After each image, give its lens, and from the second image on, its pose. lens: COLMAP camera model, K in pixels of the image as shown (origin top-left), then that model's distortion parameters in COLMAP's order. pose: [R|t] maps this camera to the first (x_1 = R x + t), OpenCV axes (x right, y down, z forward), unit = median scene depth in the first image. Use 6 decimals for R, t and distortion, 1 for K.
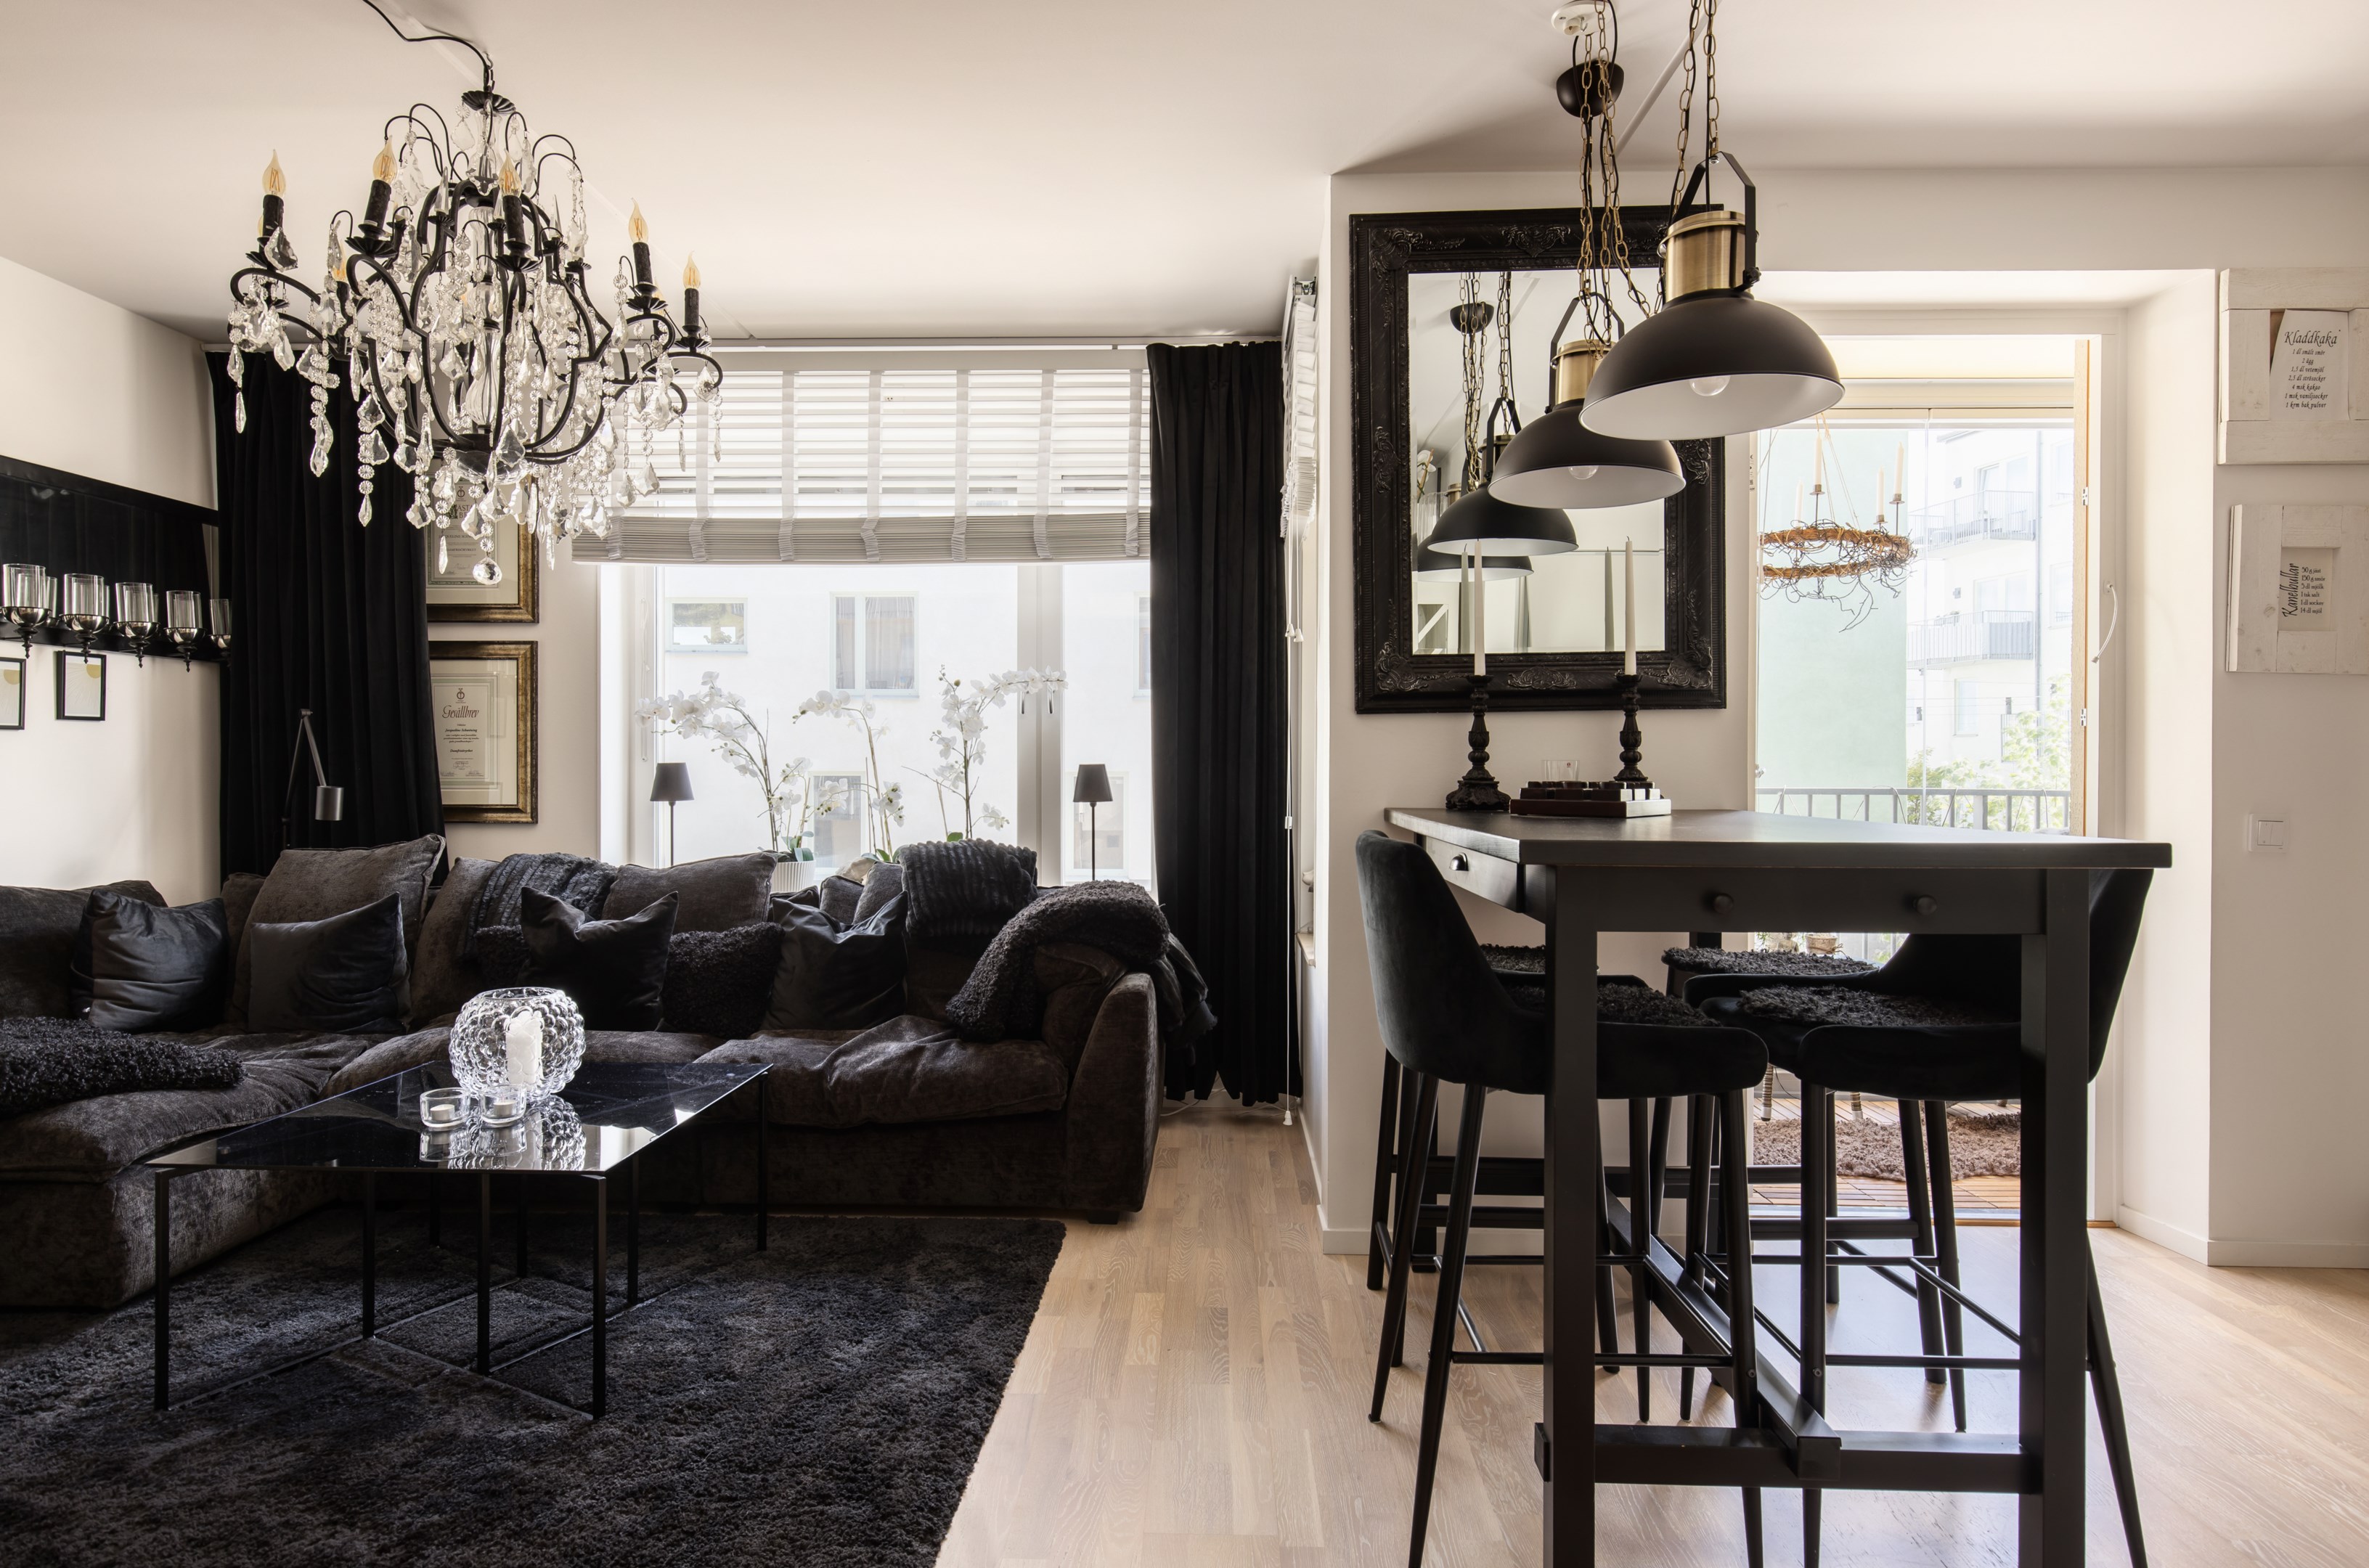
lens RADIAL K [[1266.9, 0, 1184.5], [0, 1266.9, 784.0], [0, 0, 1]] dist [0.001212, 0.000497]
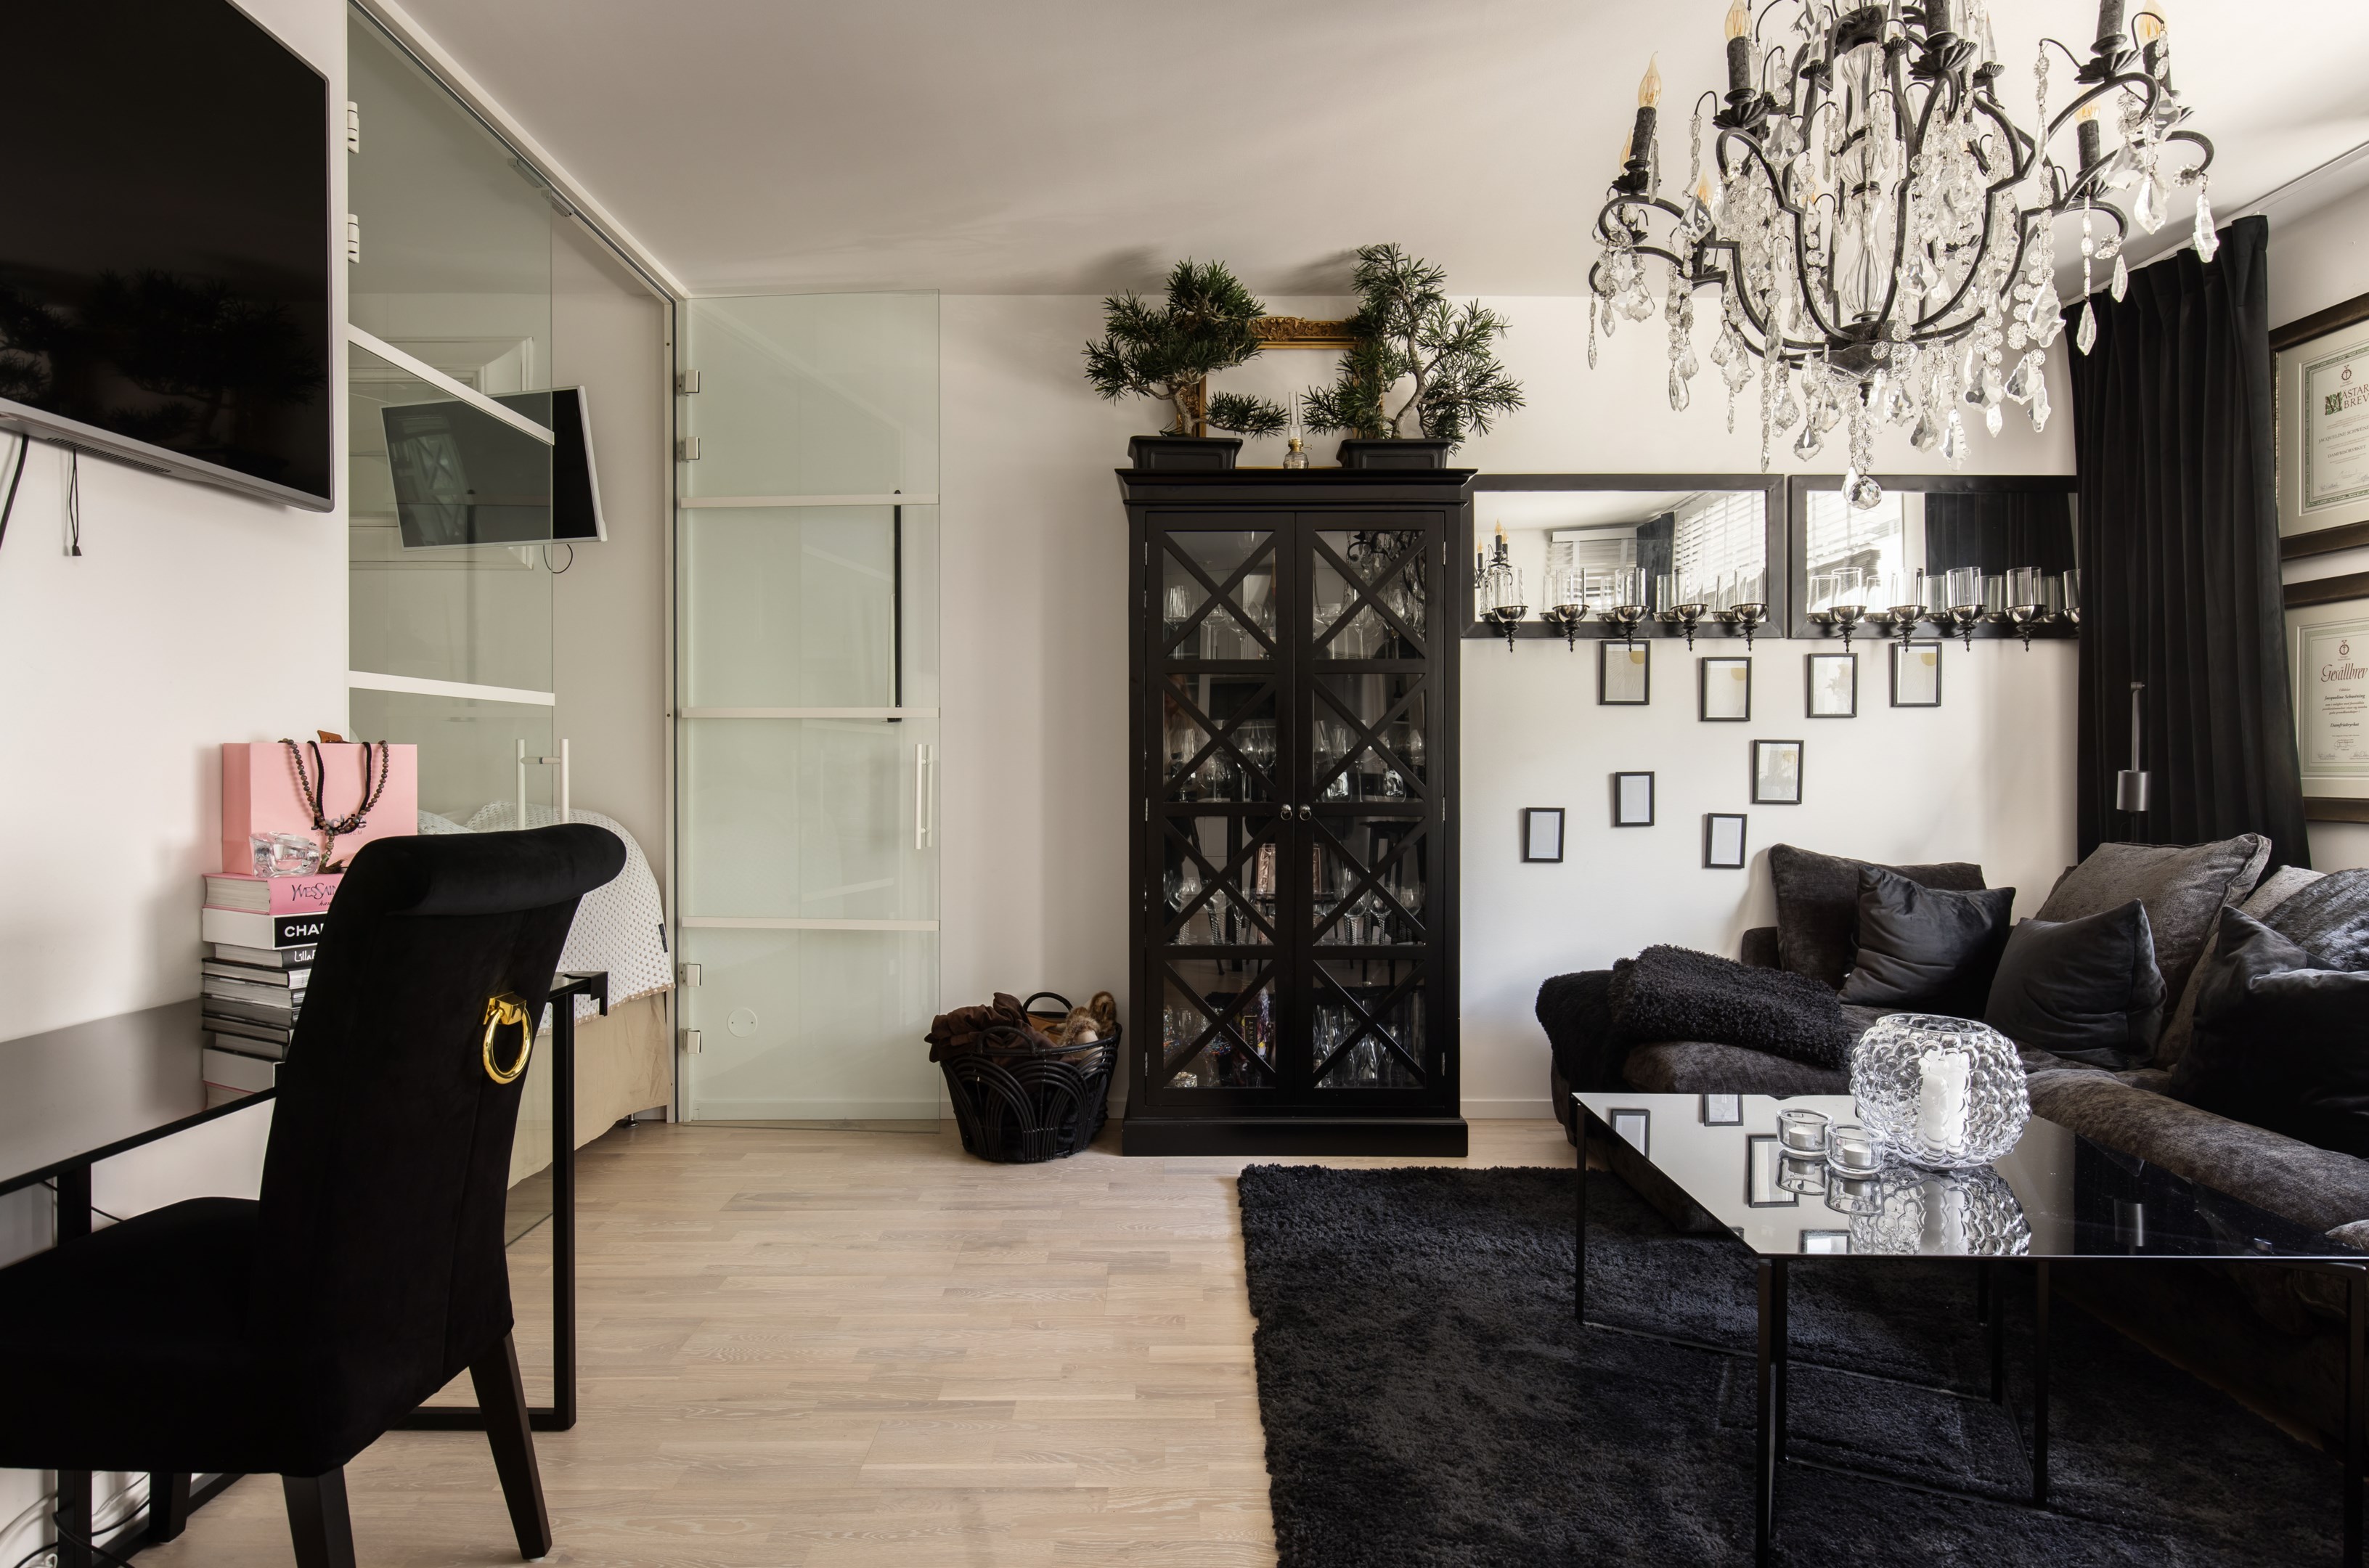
lens RADIAL K [[1266.9, 0, 1184.5], [0, 1266.9, 784.0], [0, 0, 1]] dist [0.001212, 0.000497]
pose [[0.042387, 0.011225, -0.999038, 0.171364], [-0.014043, 0.999845, 0.010638, 0.012183], [0.999003, 0.013578, 0.042538, 0.374390]]
